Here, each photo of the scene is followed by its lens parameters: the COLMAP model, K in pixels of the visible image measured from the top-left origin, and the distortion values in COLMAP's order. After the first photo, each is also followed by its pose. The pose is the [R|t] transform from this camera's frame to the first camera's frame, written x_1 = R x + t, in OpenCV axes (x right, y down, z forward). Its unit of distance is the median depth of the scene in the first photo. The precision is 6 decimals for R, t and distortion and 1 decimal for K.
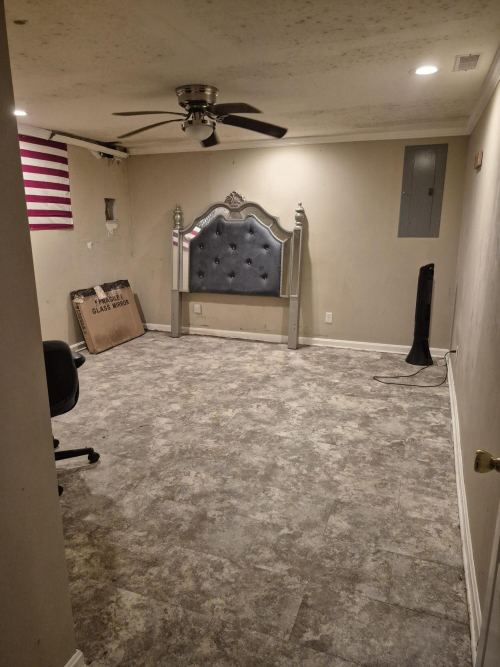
lens RADIAL K [[468.8, 0, 249.4], [0, 468.8, 333.1], [0, 0, 1]] dist [0.044650, -0.027488]
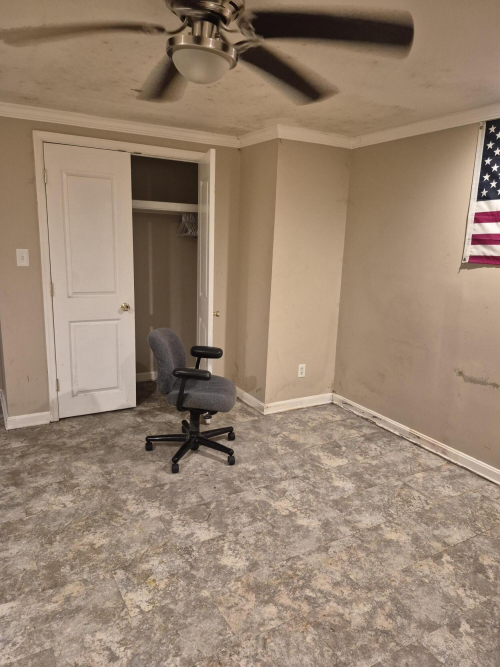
lens RADIAL K [[468.8, 0, 249.7], [0, 468.8, 332.5], [0, 0, 1]] dist [0.044650, -0.027488]
pose [[-0.641070, 0.143357, -0.753975, 0.264190], [-0.205817, 0.914304, 0.348838, -0.354703], [0.739371, 0.378810, -0.556627, 1.391190]]
